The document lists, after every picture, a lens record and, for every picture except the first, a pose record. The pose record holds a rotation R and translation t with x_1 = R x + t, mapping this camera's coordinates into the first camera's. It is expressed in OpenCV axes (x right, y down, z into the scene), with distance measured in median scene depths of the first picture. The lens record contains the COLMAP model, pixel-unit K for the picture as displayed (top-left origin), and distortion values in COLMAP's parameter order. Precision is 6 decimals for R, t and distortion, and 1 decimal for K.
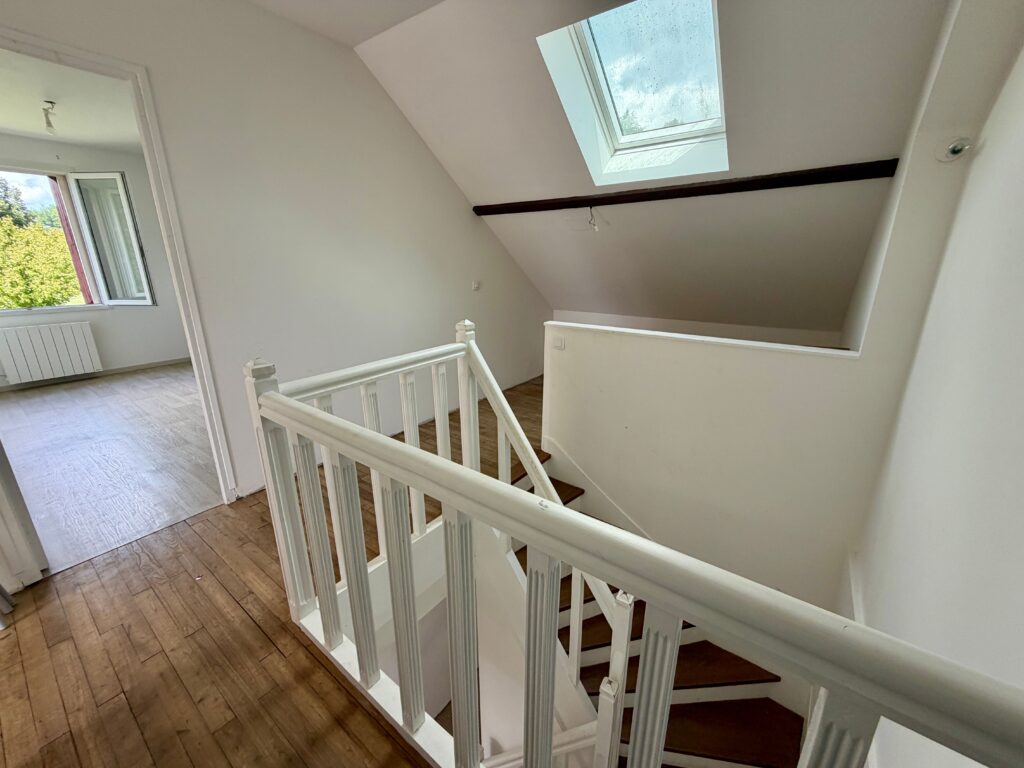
lens RADIAL K [[407.7, 0, 508.8], [0, 407.7, 382.9], [0, 0, 1]] dist [-0.000576, -0.000209]
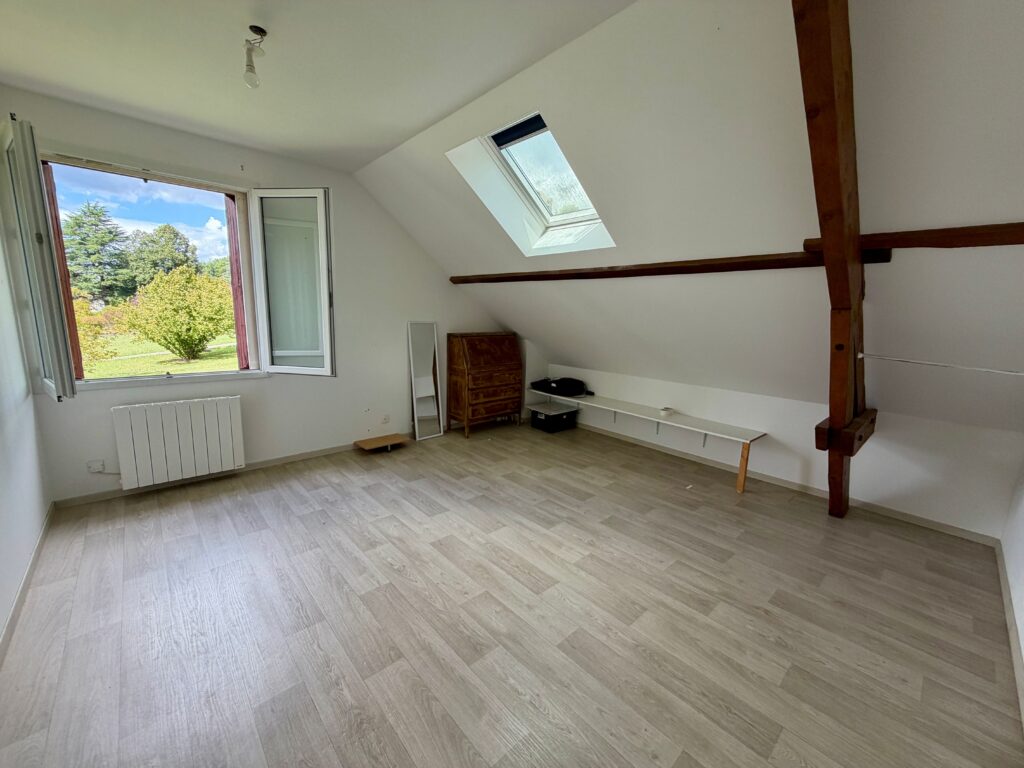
lens RADIAL K [[407.7, 0, 508.8], [0, 407.7, 382.9], [0, 0, 1]] dist [-0.000576, -0.000209]
pose [[0.980645, 0.066442, -0.184177, -0.497476], [-0.088719, 0.989340, -0.115481, -0.143007], [0.174541, 0.129585, 0.976086, 0.438068]]
